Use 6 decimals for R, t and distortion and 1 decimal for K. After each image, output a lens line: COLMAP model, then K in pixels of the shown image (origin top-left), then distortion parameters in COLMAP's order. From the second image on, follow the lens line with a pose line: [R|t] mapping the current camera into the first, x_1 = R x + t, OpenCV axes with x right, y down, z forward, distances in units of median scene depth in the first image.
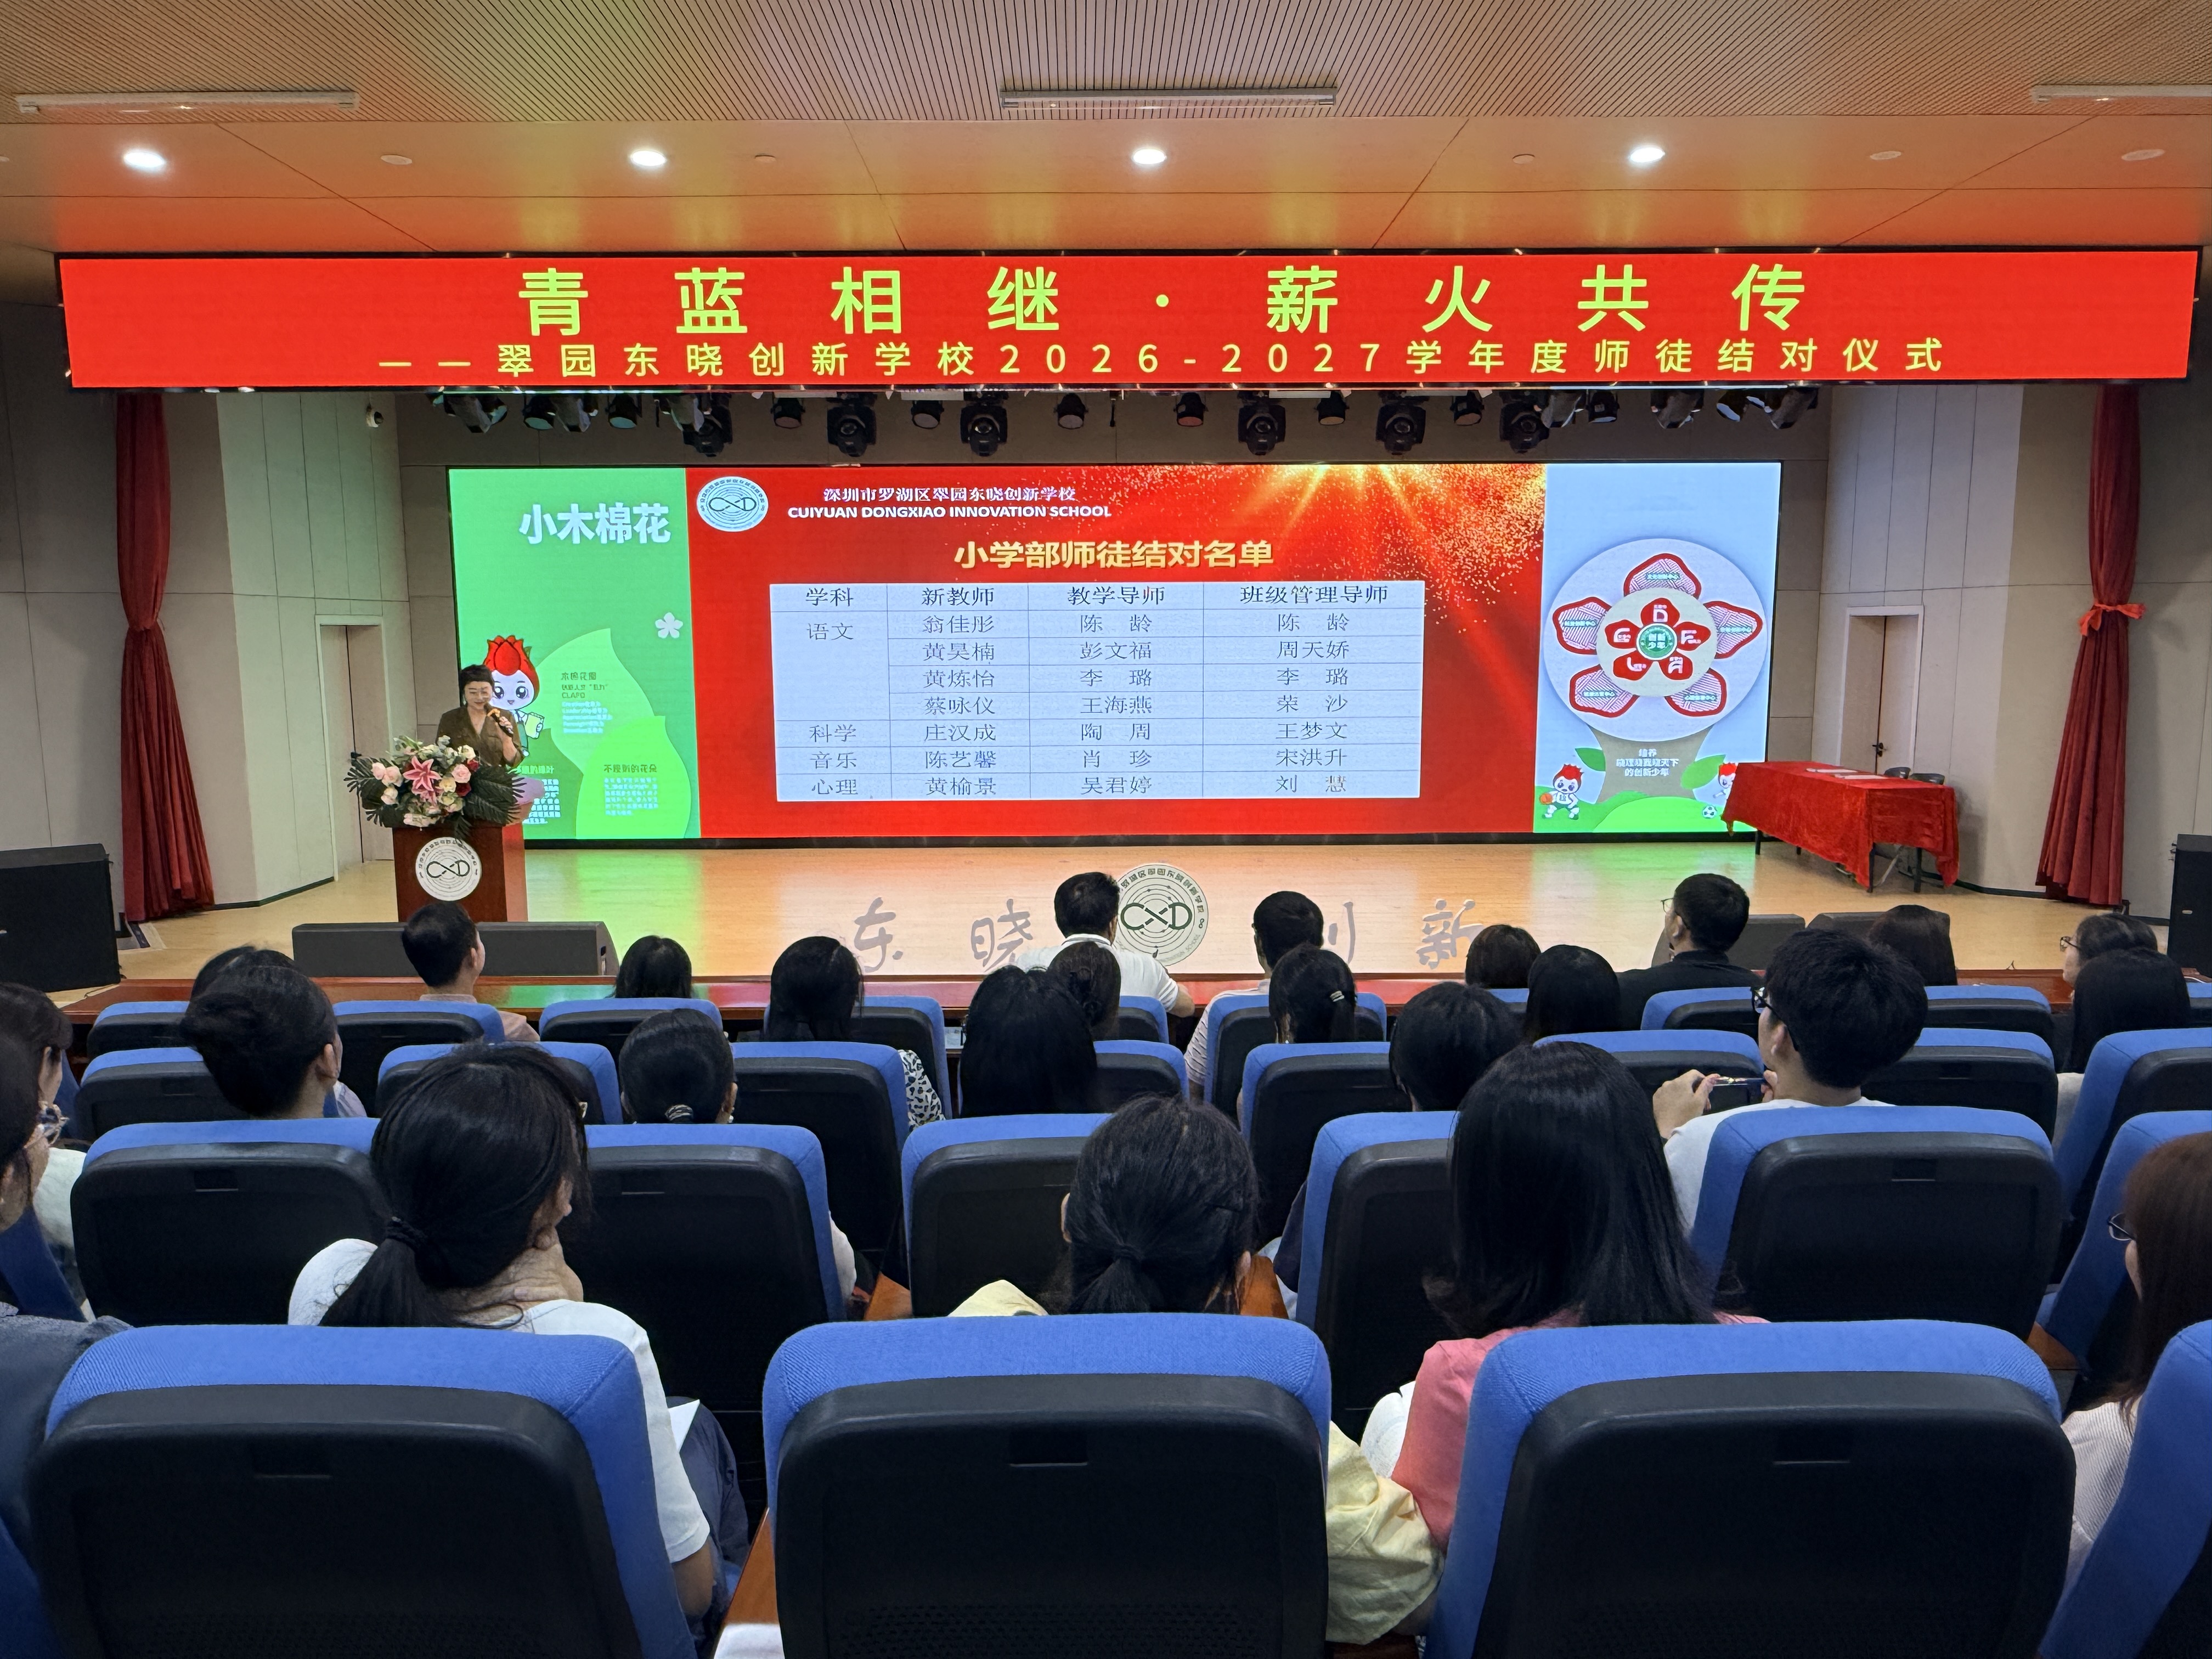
lens RADIAL K [[1498.0, 0, 1094.1], [0, 1498.0, 845.6], [0, 0, 1]] dist [-0.004784, 0.004103]
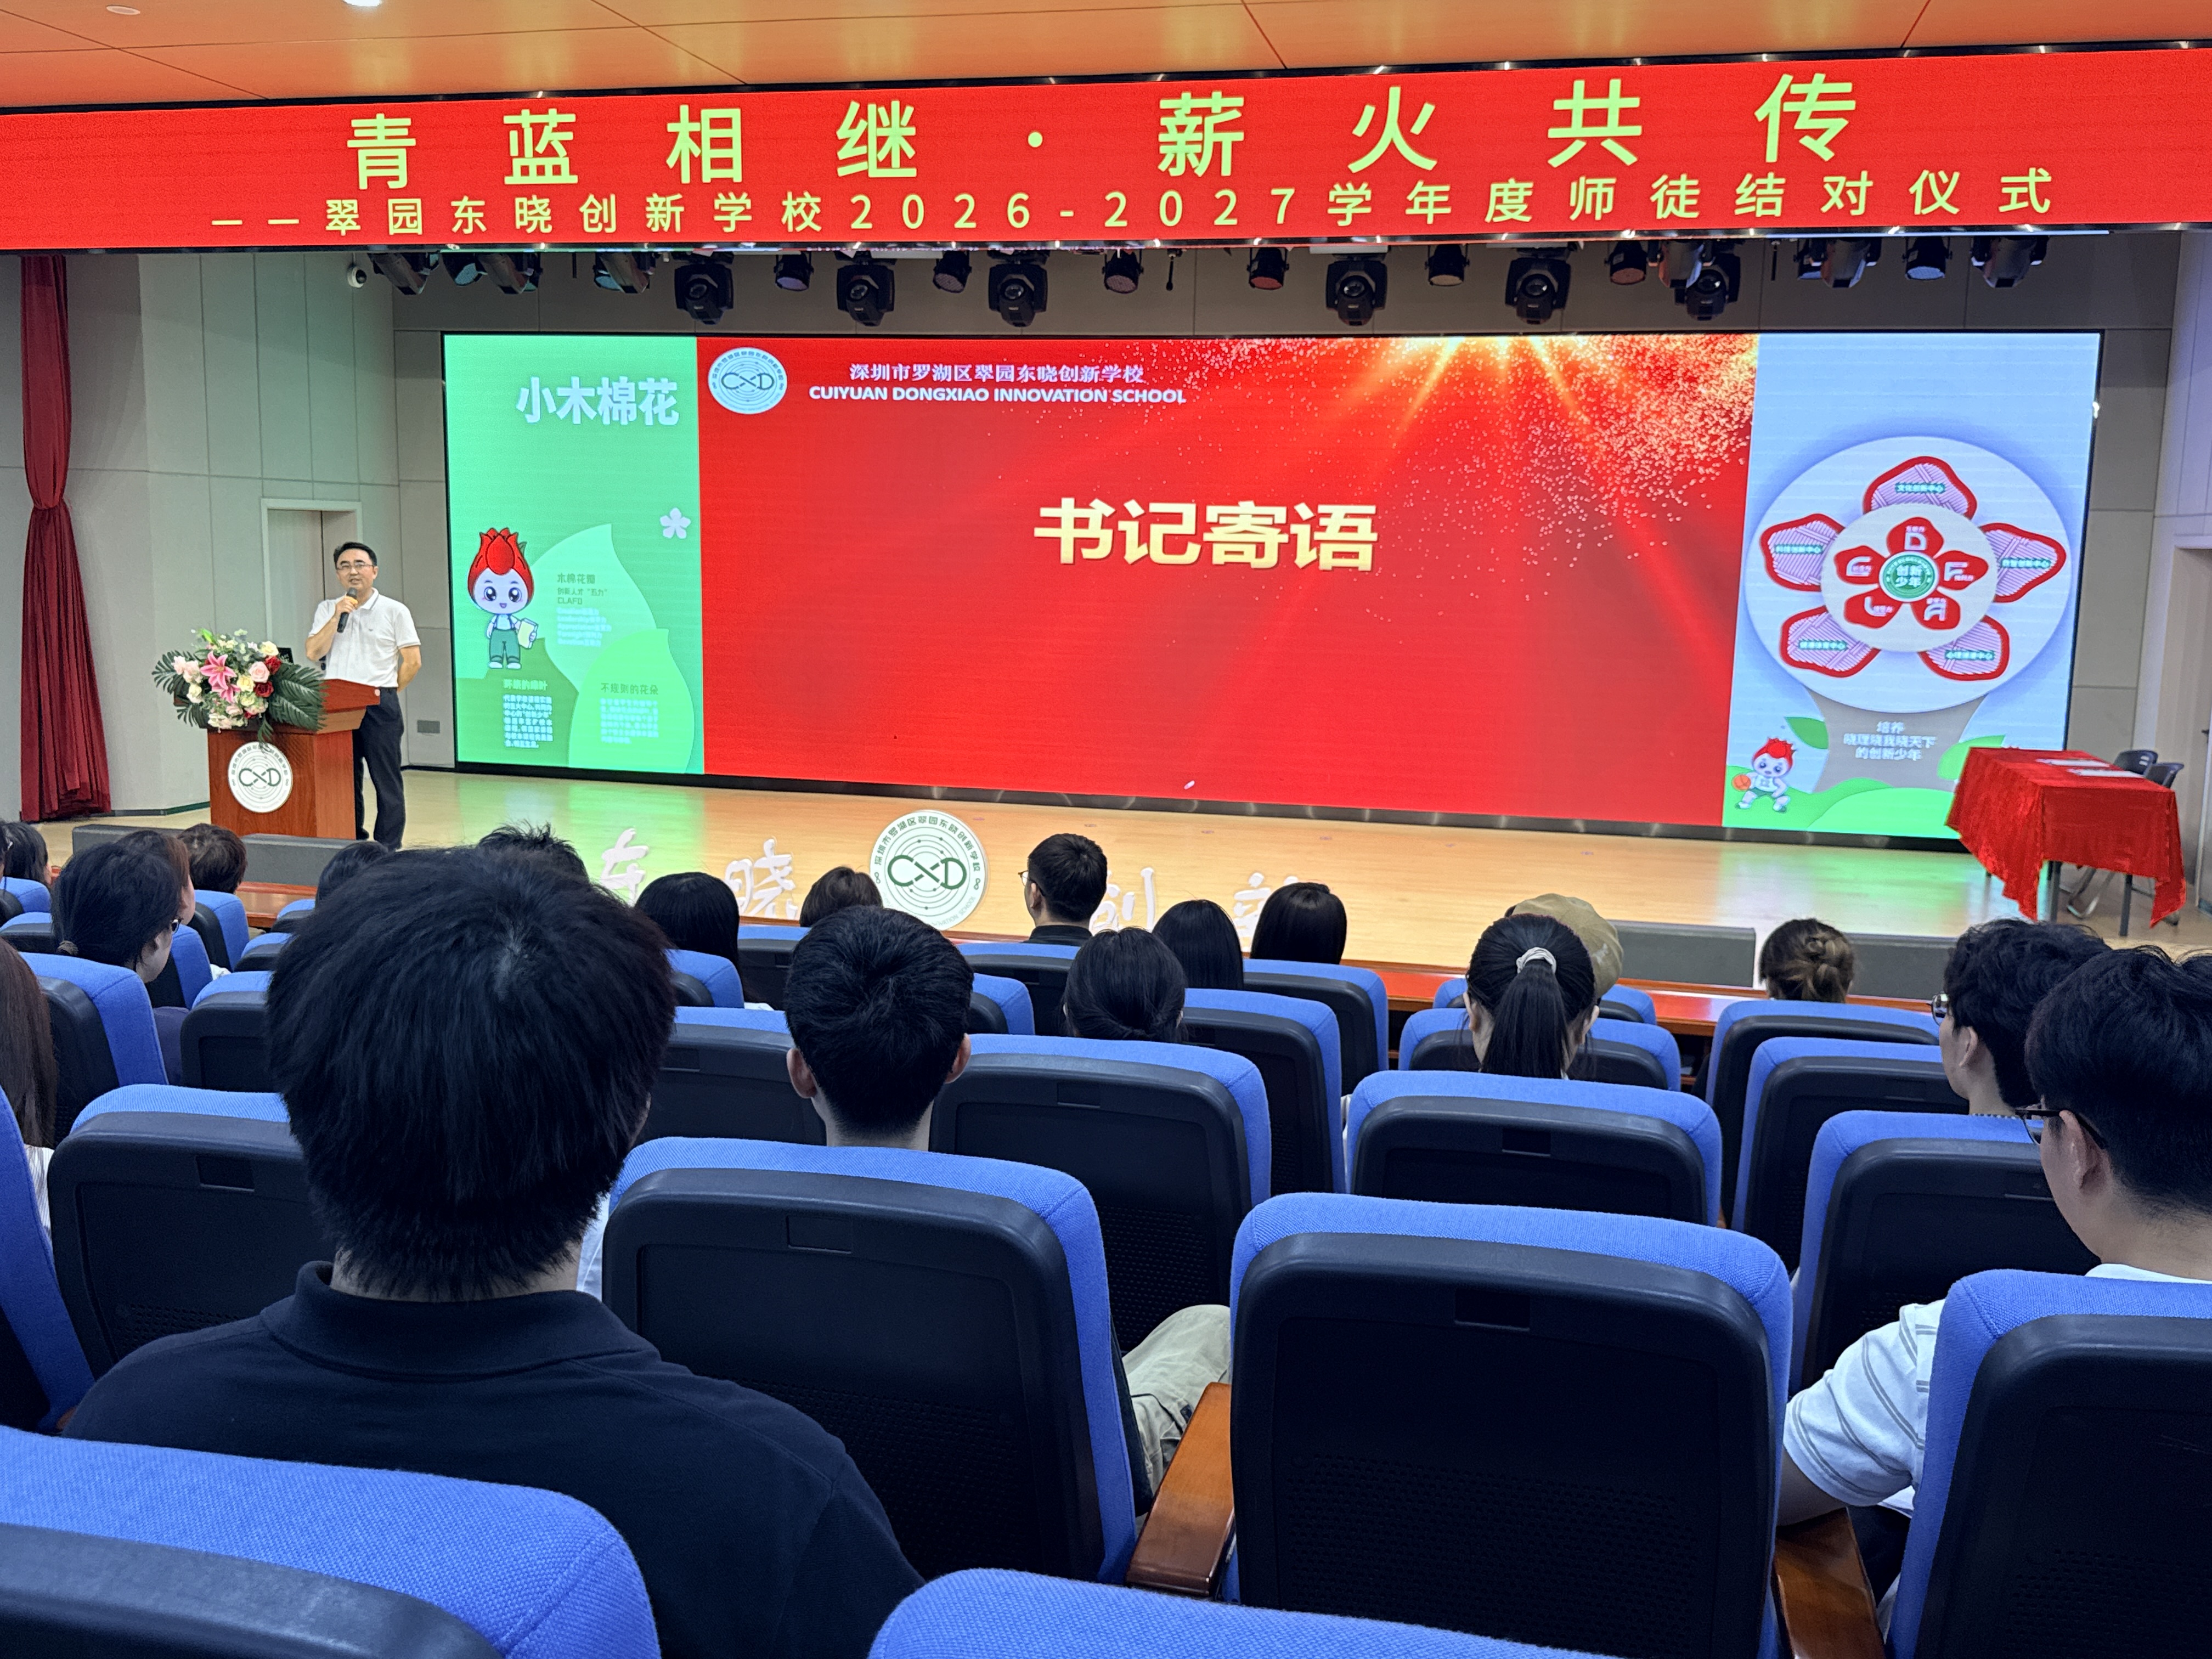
lens RADIAL K [[1940.4, 0, 1124.6], [0, 1940.4, 850.4], [0, 0, 1]] dist [0.156759, -0.324452]
pose [[0.972144, 0.062772, -0.225820, 0.248021], [-0.060456, 0.998023, 0.017161, 0.005362], [0.226451, -0.003030, 0.974018, -0.036951]]
